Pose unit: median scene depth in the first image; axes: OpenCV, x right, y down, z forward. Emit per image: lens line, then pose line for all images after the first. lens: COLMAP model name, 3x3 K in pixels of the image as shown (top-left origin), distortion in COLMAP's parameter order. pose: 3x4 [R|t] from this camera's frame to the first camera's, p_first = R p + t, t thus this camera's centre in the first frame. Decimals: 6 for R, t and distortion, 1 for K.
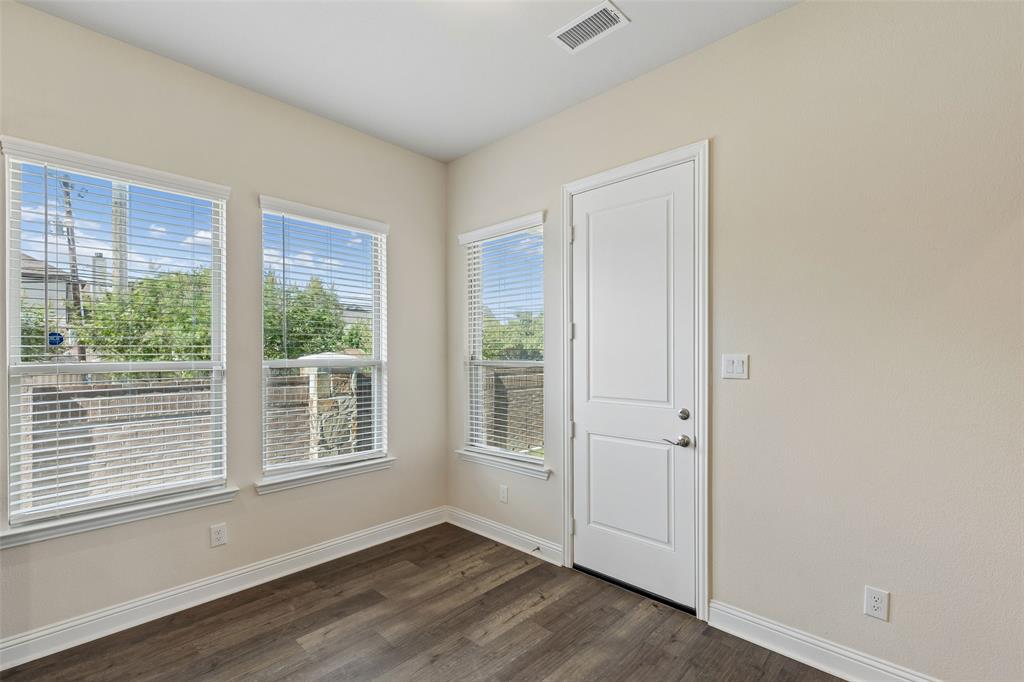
lens RADIAL K [[456.6, 0, 513.8], [0, 456.6, 350.4], [0, 0, 1]] dist [-0.001463, -0.000160]
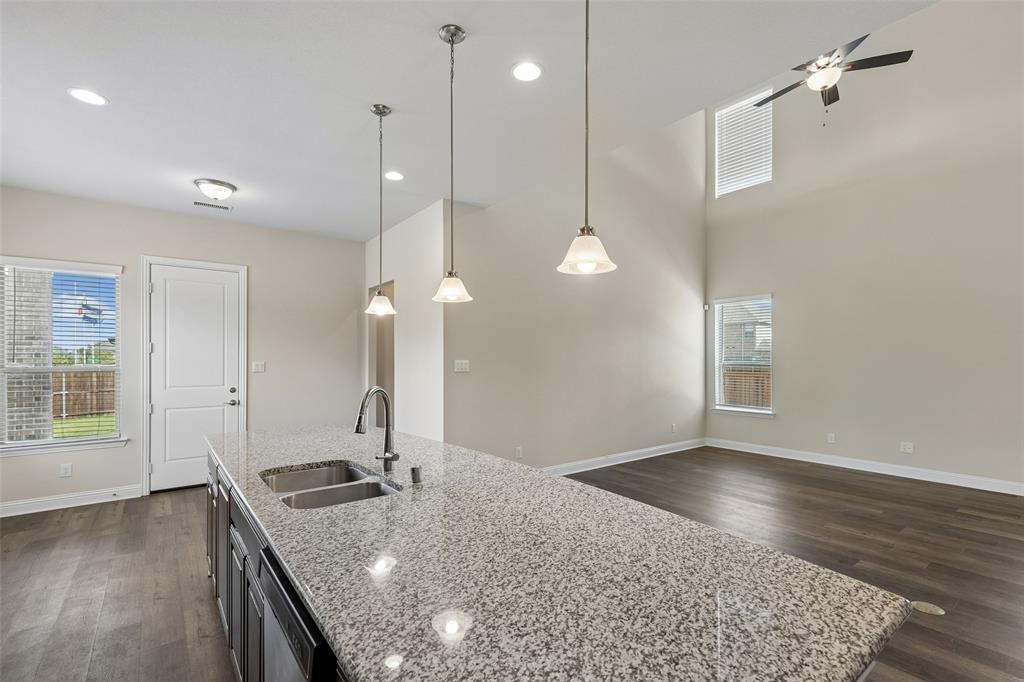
lens RADIAL K [[456.6, 0, 513.8], [0, 456.6, 350.4], [0, 0, 1]] dist [-0.001463, -0.000160]
pose [[0.169144, 0.014197, 0.985489, -1.485100], [-0.007250, 0.999887, -0.013160, -0.026550], [-0.985565, -0.004919, 0.169228, -0.646688]]
